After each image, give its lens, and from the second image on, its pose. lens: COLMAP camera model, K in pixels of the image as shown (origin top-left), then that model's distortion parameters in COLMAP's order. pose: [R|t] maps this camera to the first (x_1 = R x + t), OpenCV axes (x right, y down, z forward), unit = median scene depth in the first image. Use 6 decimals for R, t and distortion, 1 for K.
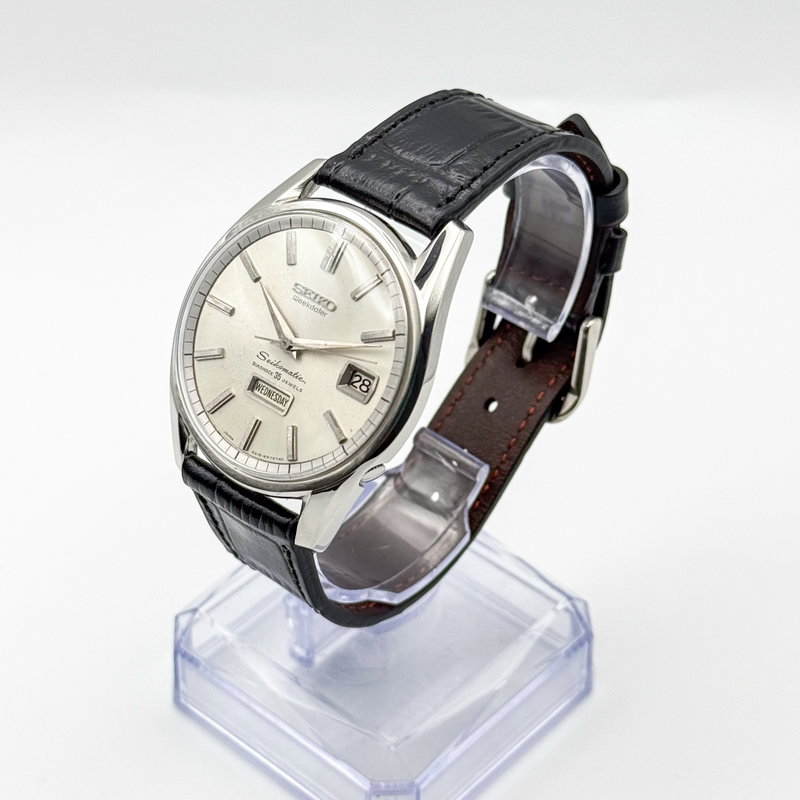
lens RADIAL K [[1996.0, 0, 398.6], [0, 1996.0, 401.2], [0, 0, 1]] dist [1.113039, 0.022000]
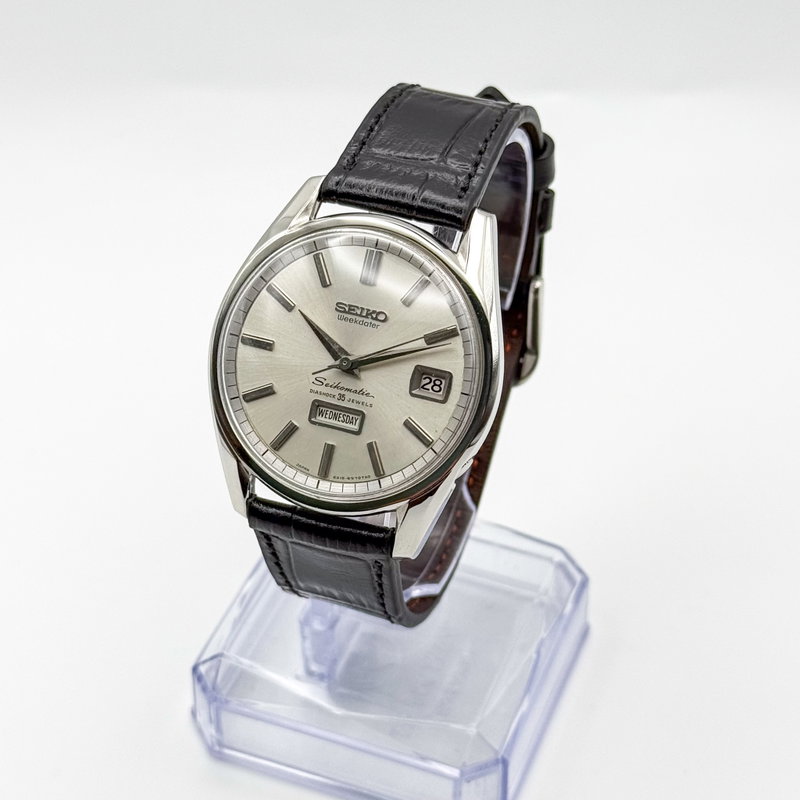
lens RADIAL K [[1996.0, 0, 398.6], [0, 1996.0, 401.2], [0, 0, 1]] dist [1.113039, 0.022000]
pose [[0.931706, -0.229352, 0.281641, -0.311830], [0.224927, 0.973172, 0.048408, -0.051894], [-0.285188, 0.018247, 0.958298, 0.035227]]
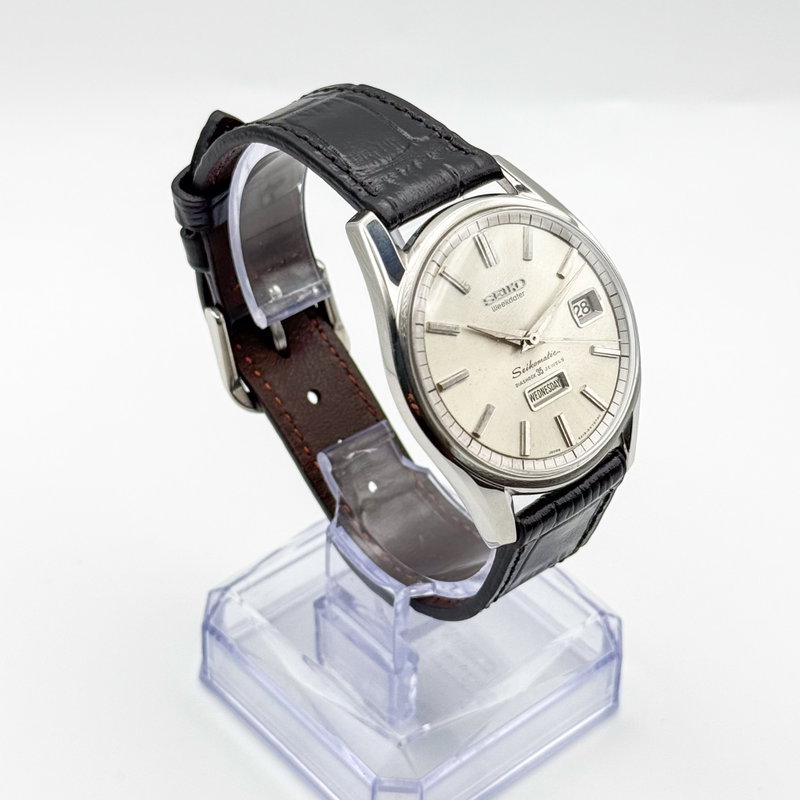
lens RADIAL K [[1996.0, 0, 398.6], [0, 1996.0, 401.2], [0, 0, 1]] dist [1.113039, 0.022000]
pose [[0.134063, -0.638551, 0.757812, -0.827632], [0.613081, 0.654246, 0.442825, -0.483326], [-0.778562, 0.405234, 0.479194, 0.575450]]
